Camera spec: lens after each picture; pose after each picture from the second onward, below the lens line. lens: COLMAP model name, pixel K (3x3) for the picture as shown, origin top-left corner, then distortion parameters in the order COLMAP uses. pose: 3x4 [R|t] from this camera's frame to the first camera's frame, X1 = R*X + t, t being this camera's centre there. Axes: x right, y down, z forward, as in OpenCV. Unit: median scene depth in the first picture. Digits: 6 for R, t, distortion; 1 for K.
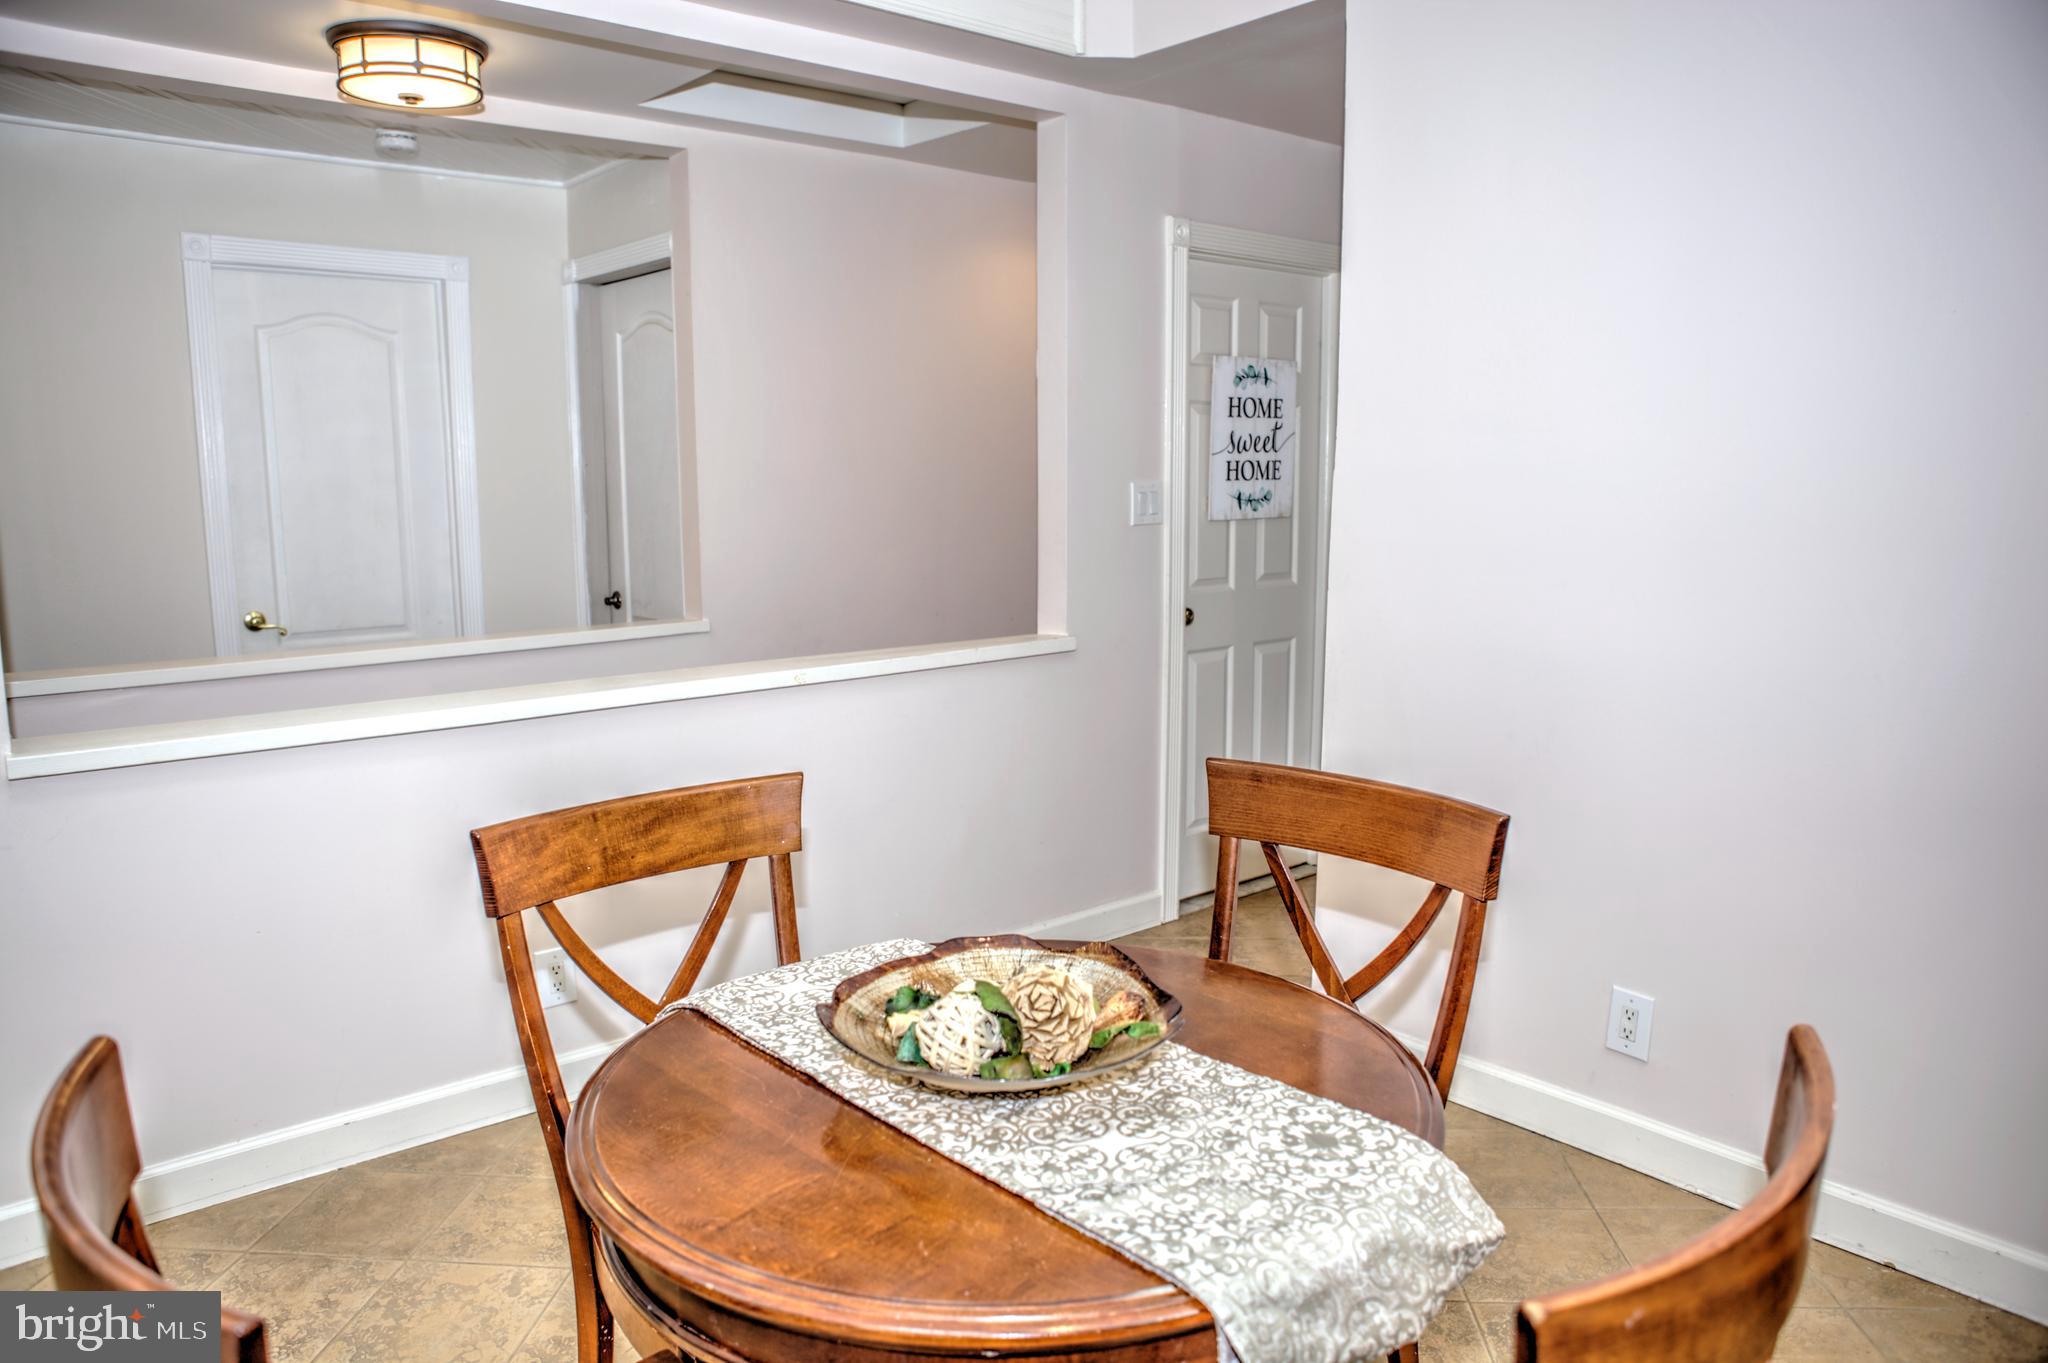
lens RADIAL K [[1412.7, 0, 1024.0], [0, 1412.7, 681.5], [0, 0, 1]] dist [-0.096677, 0.058110]
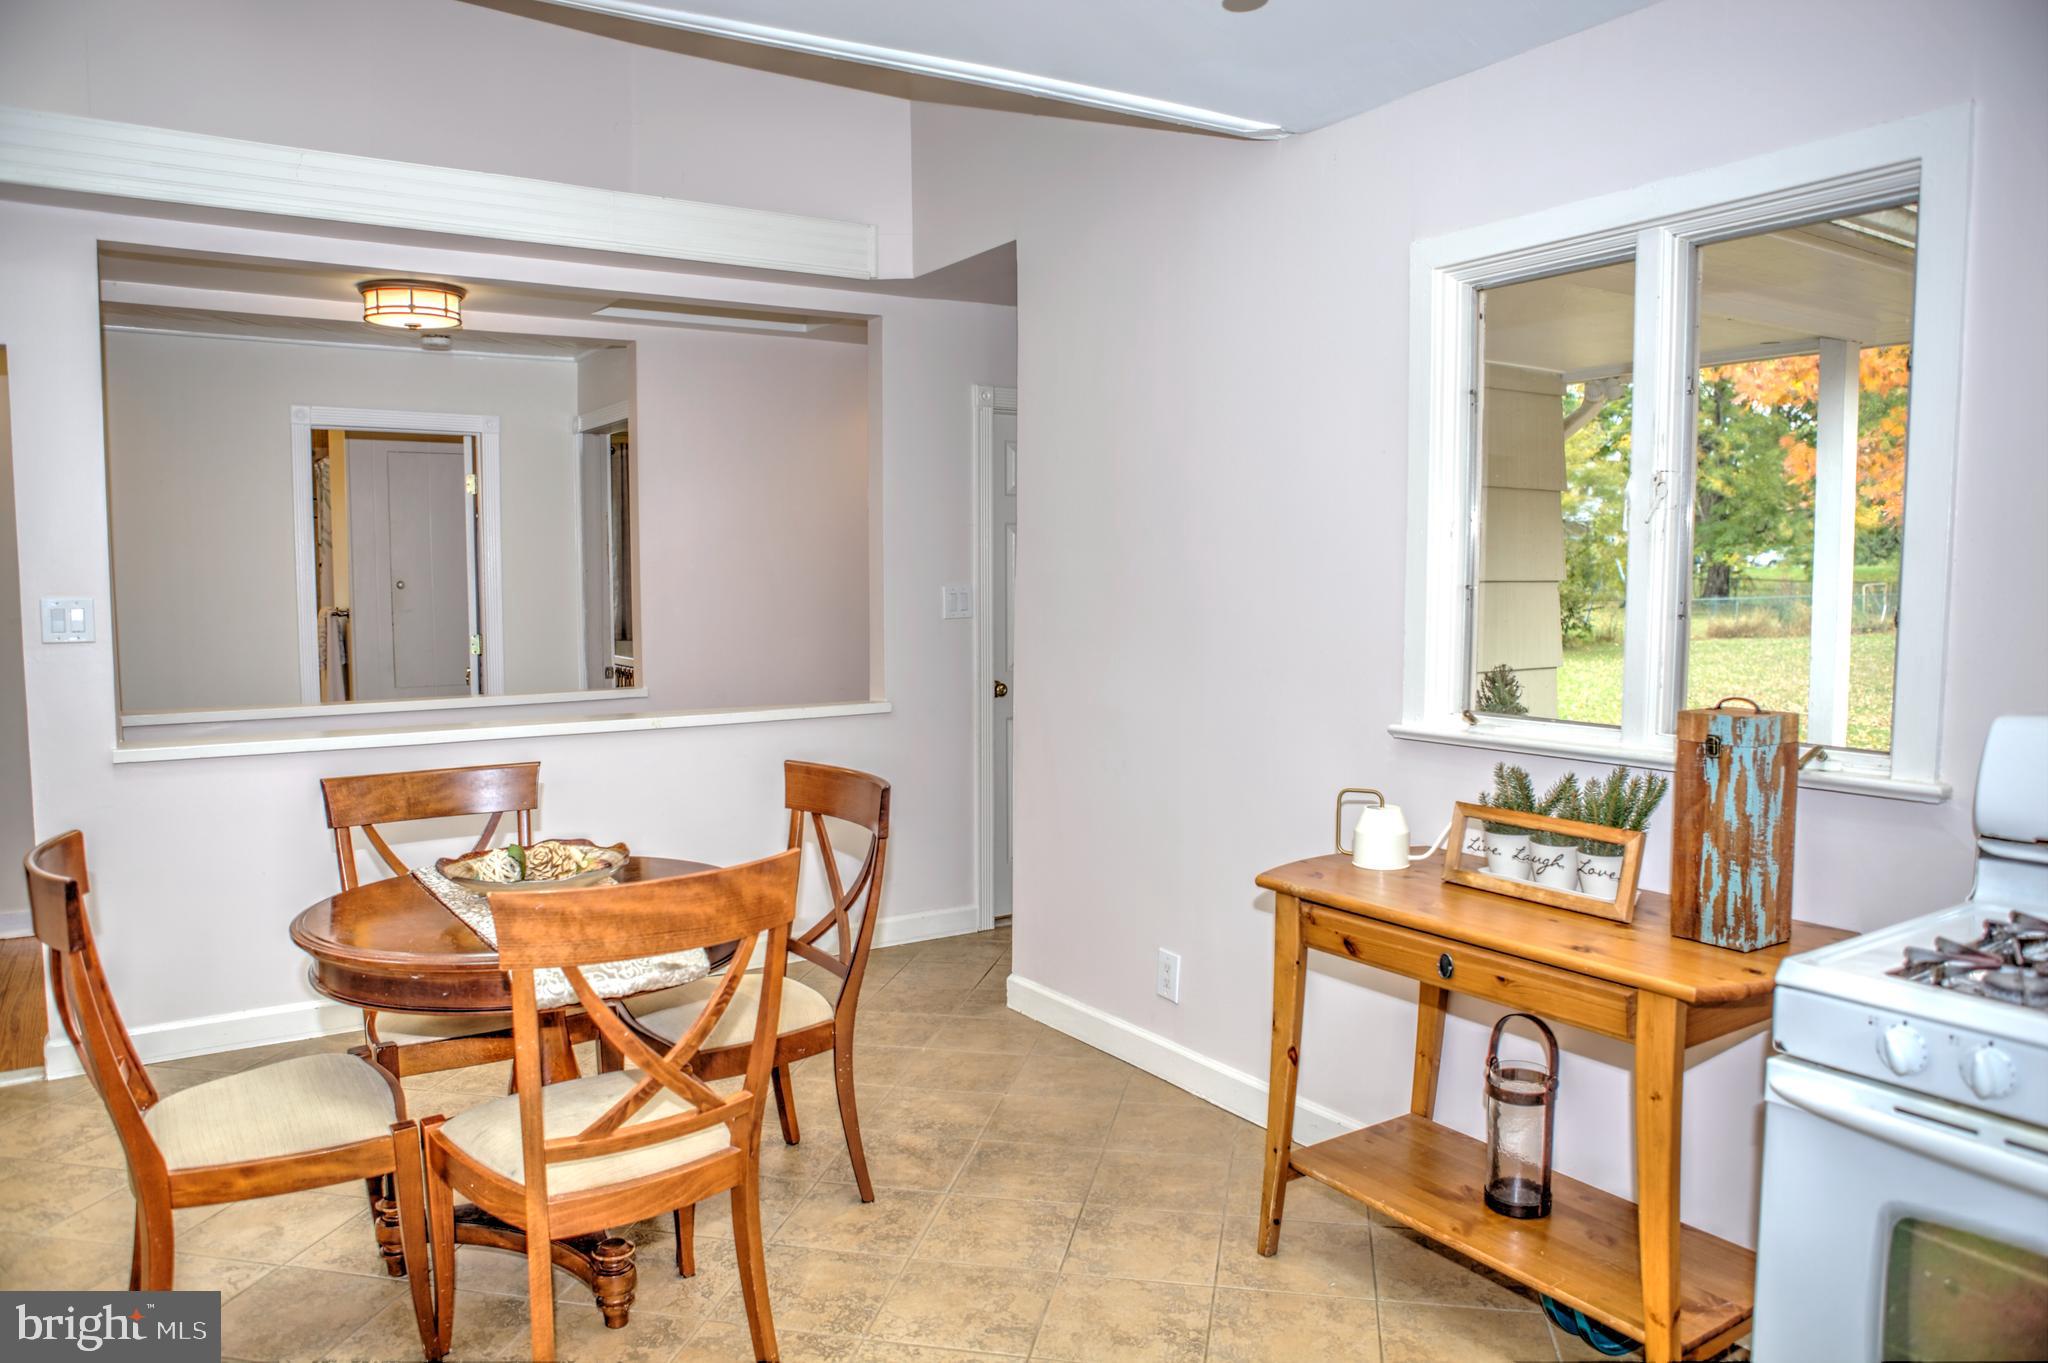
lens RADIAL K [[1412.7, 0, 1024.0], [0, 1412.7, 681.5], [0, 0, 1]] dist [-0.096677, 0.058110]
pose [[0.991114, 0.012575, -0.132417, 0.432836], [-0.021818, 0.997407, -0.068581, 0.049587], [0.131211, 0.070861, 0.988819, -0.383620]]
